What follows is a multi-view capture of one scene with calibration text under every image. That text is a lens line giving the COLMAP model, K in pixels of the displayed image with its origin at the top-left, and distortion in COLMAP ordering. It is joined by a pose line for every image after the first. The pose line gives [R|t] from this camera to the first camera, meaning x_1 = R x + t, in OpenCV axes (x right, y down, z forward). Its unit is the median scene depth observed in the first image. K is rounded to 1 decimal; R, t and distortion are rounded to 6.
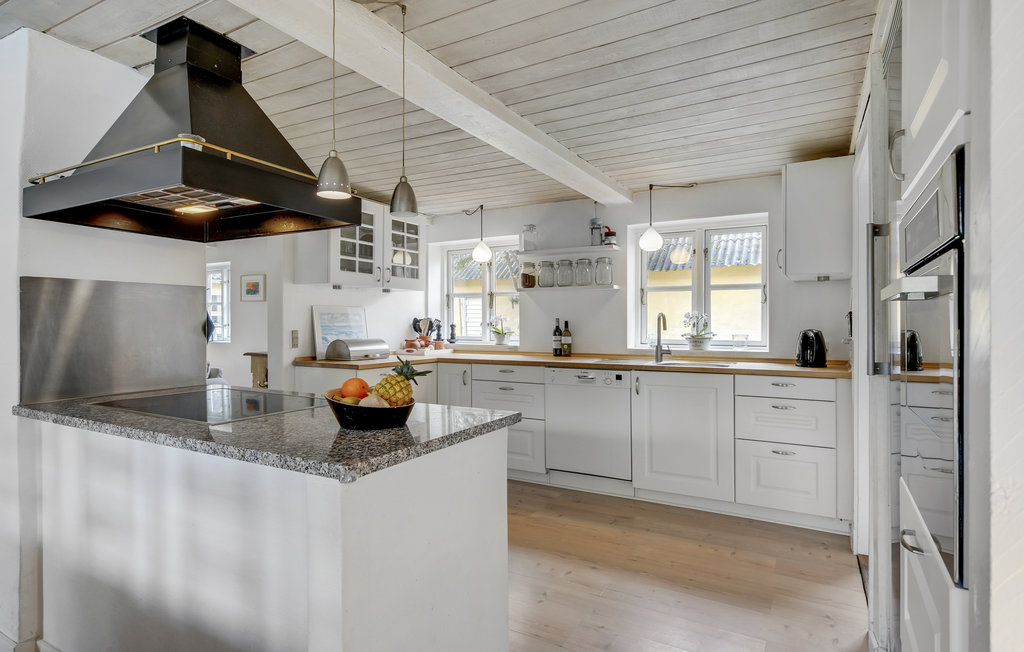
lens RADIAL K [[522.9, 0, 545.2], [0, 522.9, 321.8], [0, 0, 1]] dist [-0.000084, 0.000293]
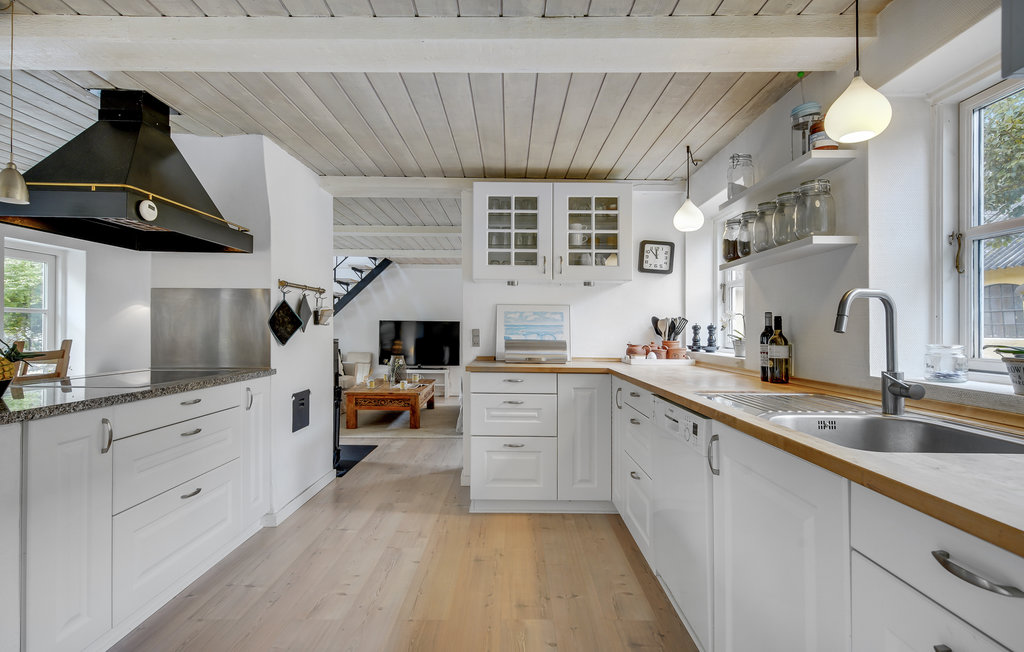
lens RADIAL K [[522.9, 0, 507.4], [0, 522.9, 333.0], [0, 0, 1]] dist [-0.000084, 0.000293]
pose [[0.472747, 0.010394, -0.881137, 0.388589], [-0.005771, 0.999946, 0.008700, 0.012988], [0.881179, 0.000972, 0.472781, 0.511595]]
